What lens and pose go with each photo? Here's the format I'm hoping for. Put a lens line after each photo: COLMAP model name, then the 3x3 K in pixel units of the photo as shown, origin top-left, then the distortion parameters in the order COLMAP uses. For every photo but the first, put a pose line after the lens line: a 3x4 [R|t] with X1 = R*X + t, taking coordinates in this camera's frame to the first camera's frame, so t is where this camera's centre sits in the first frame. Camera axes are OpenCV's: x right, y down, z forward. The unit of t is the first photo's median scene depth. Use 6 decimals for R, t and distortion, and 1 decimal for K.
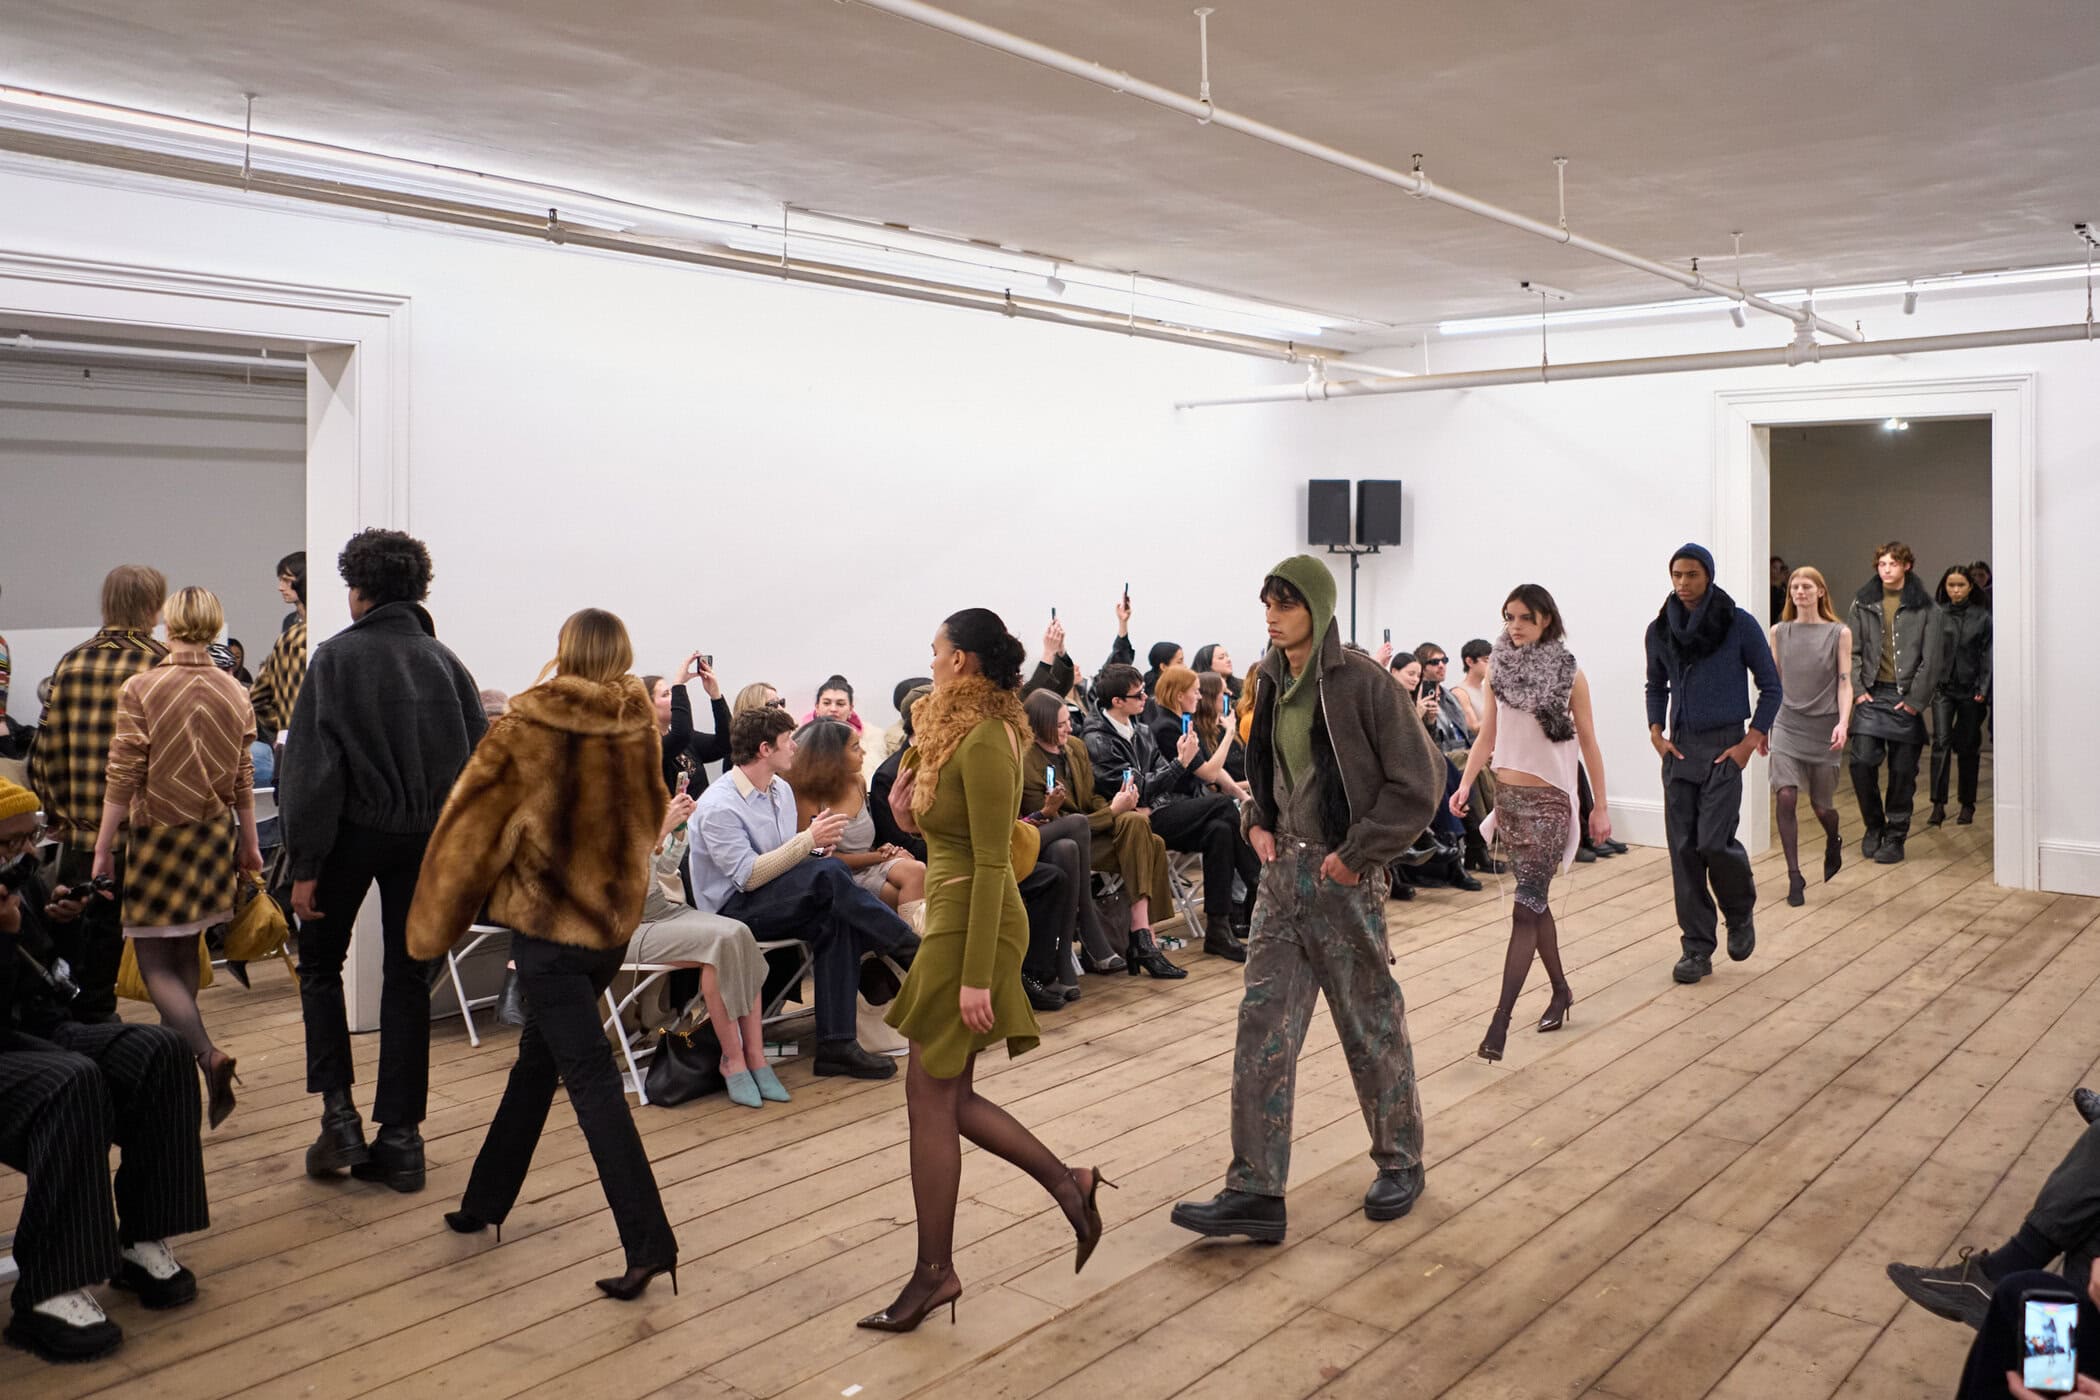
lens RADIAL K [[1661.0, 0, 1105.8], [0, 1661.0, 535.1], [0, 0, 1]] dist [-0.001524, 0.000404]
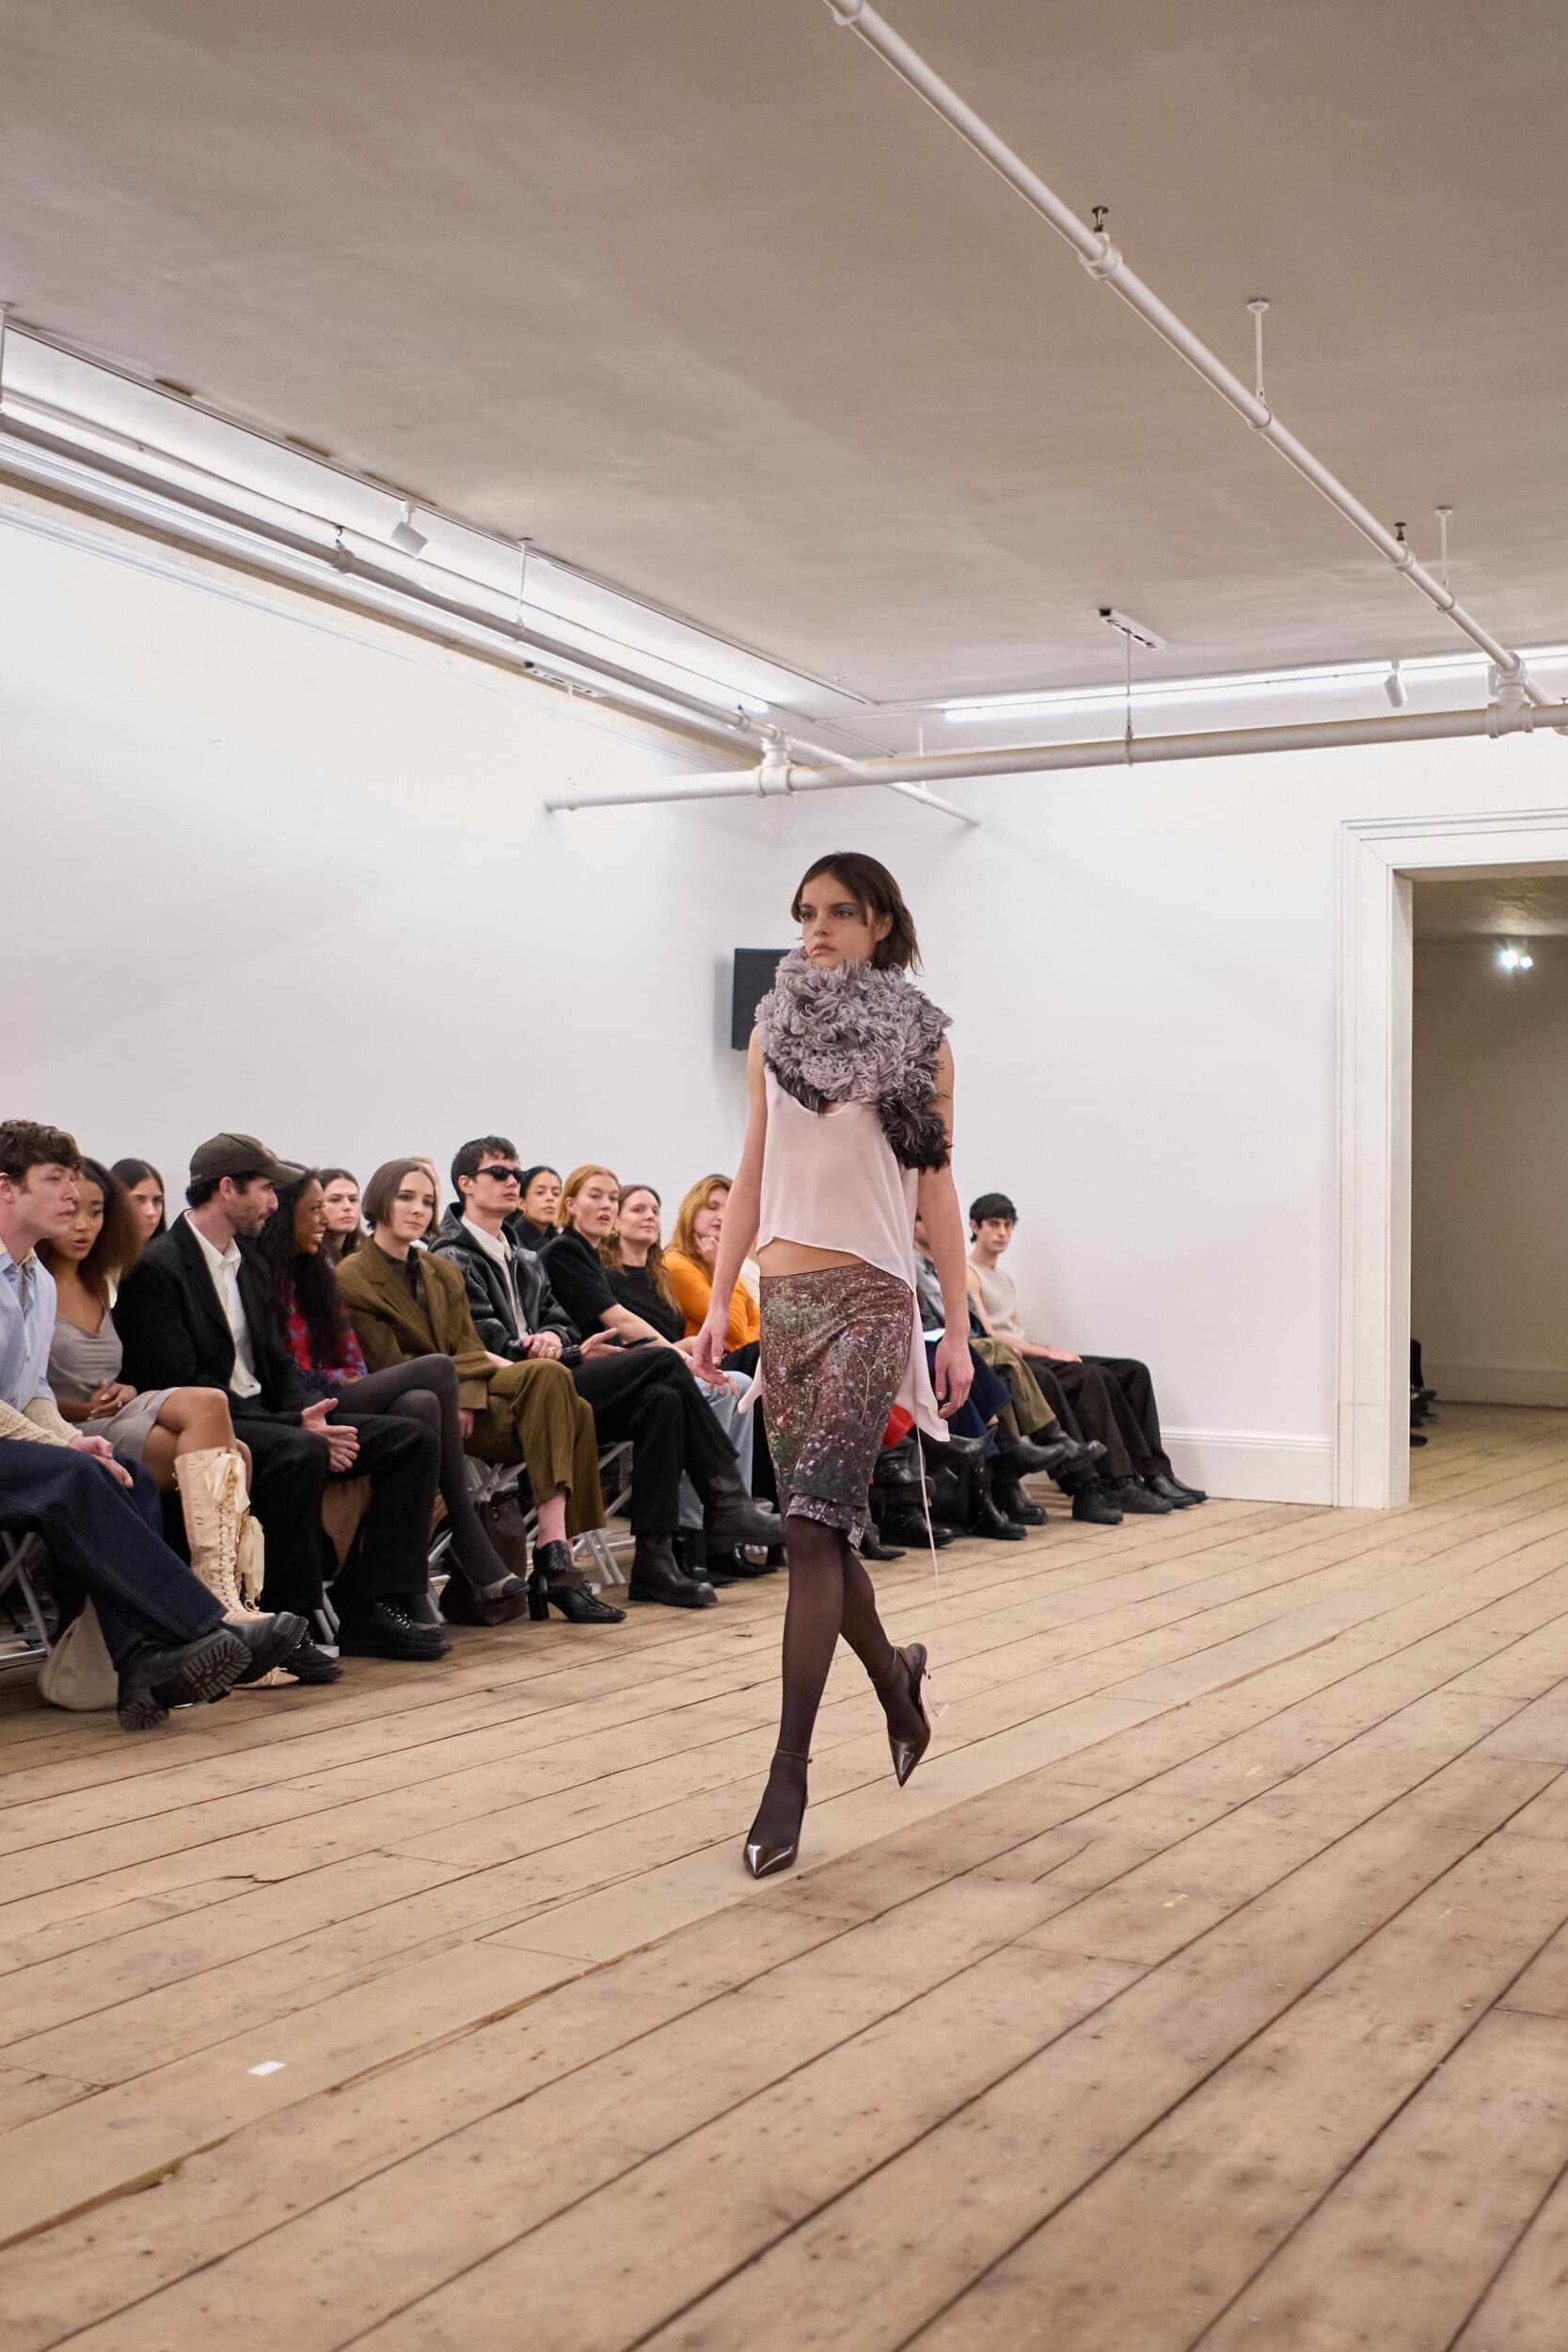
lens RADIAL K [[2501.2, 0, 776.5], [0, 2501.2, 1105.0], [0, 0, 1]] dist [-0.007414, 0.003480]
pose [[0.980699, 0.027886, 0.193523, -0.116717], [-0.019469, 0.998786, -0.045260, 0.169469], [-0.194550, 0.040619, 0.980051, 0.098422]]
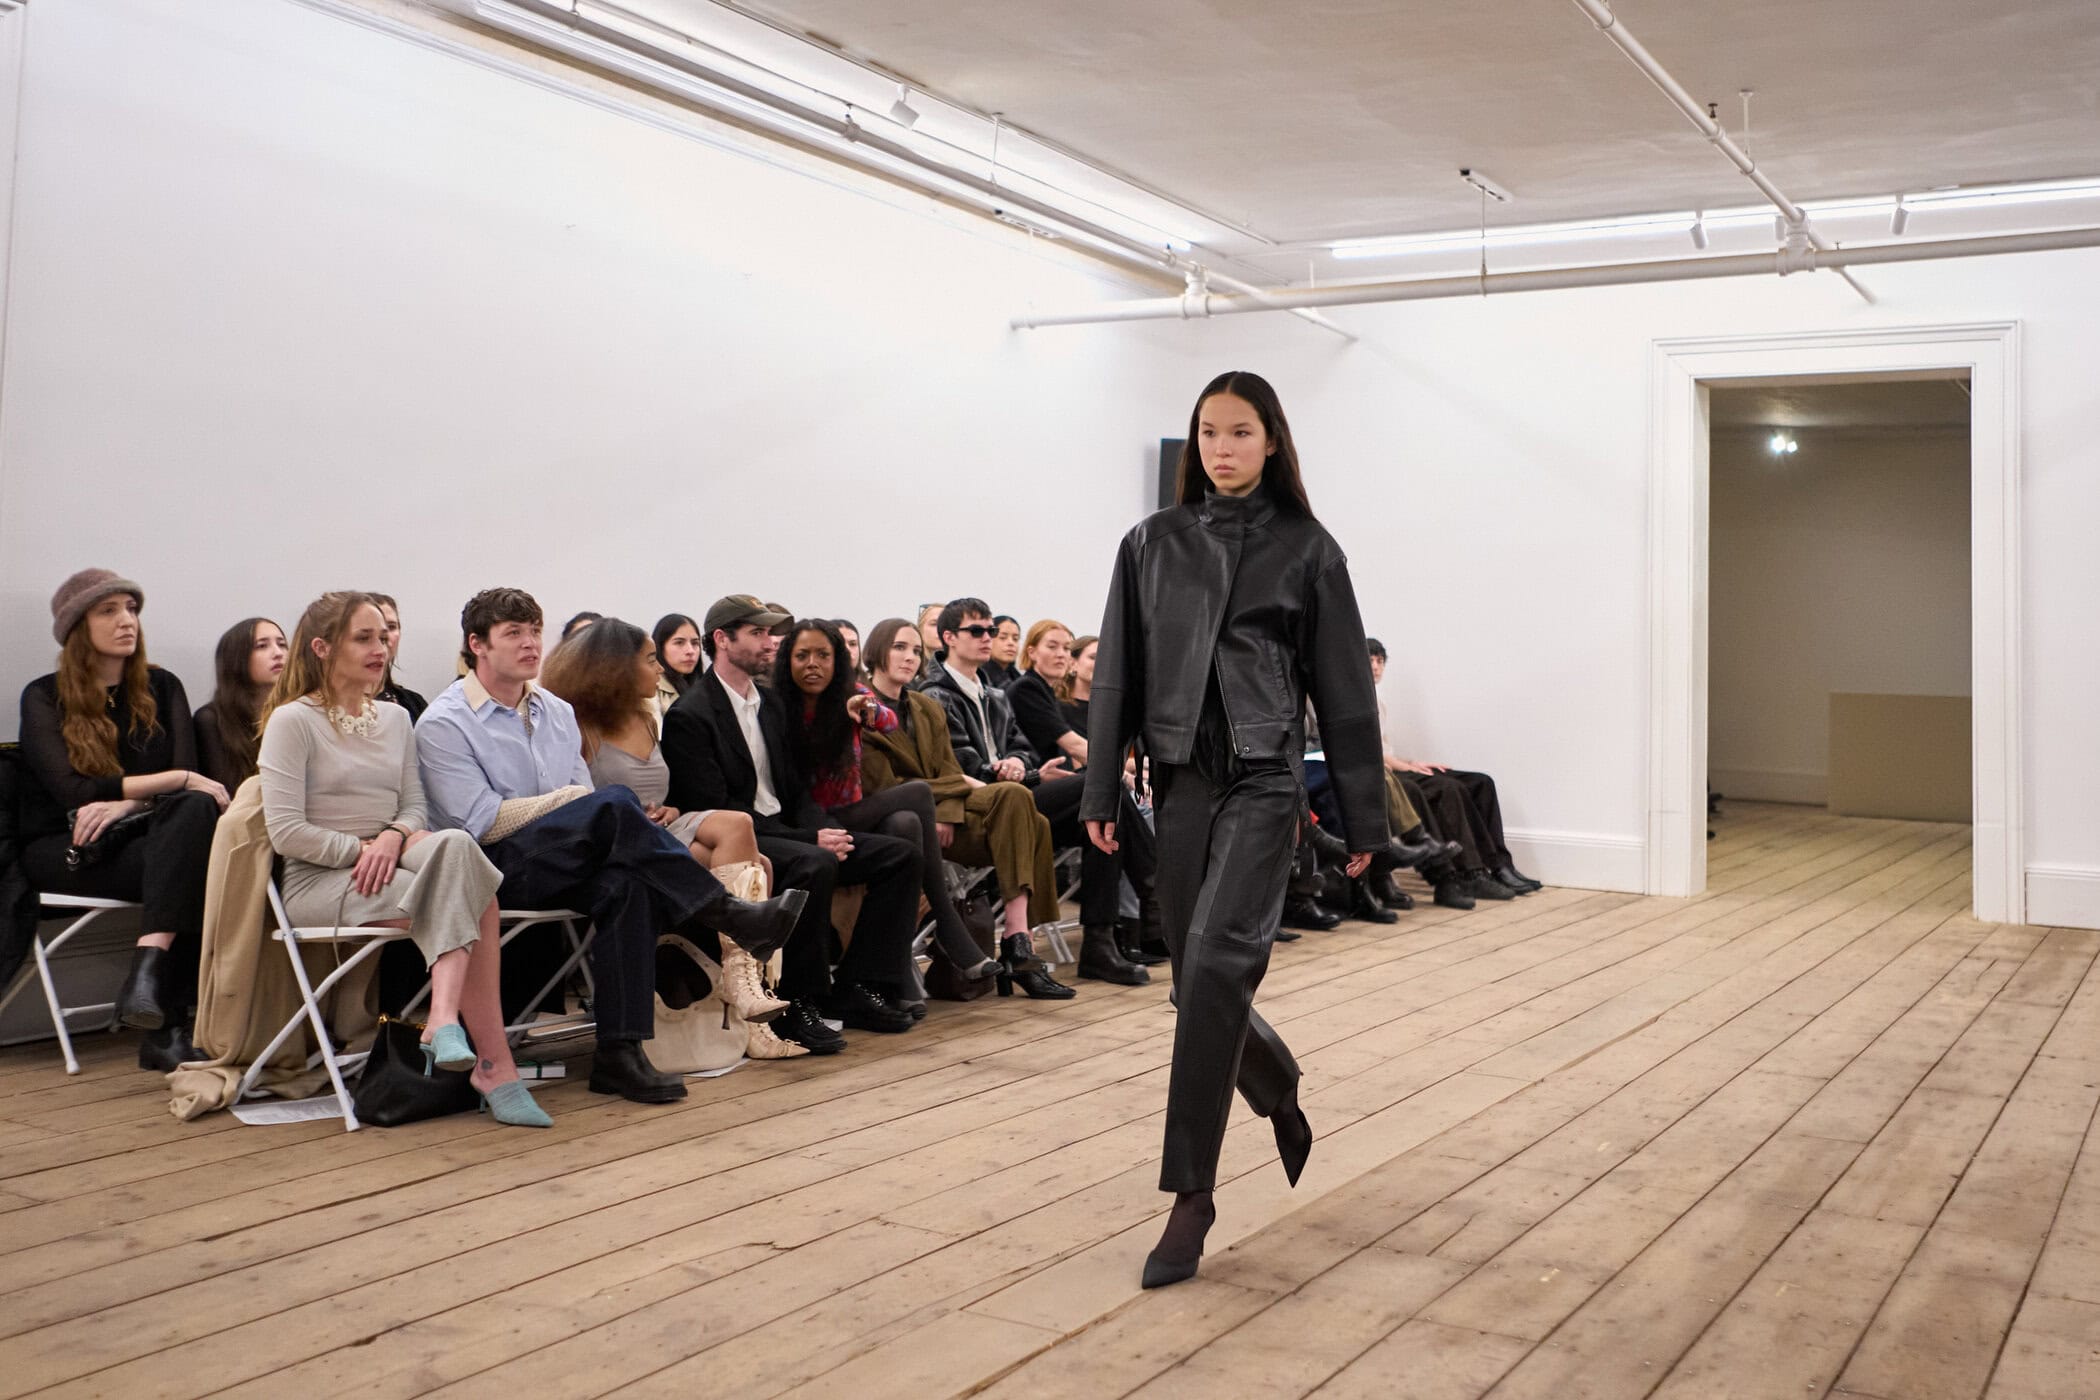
lens RADIAL K [[1965.6, 0, 1143.8], [0, 1965.6, 517.3], [0, 0, 1]] dist [-0.000986, -0.001644]
pose [[0.984182, 0.036355, 0.173392, -0.120152], [-0.026369, 0.997877, -0.059550, 0.147160], [-0.175189, 0.054035, 0.983051, 0.148786]]
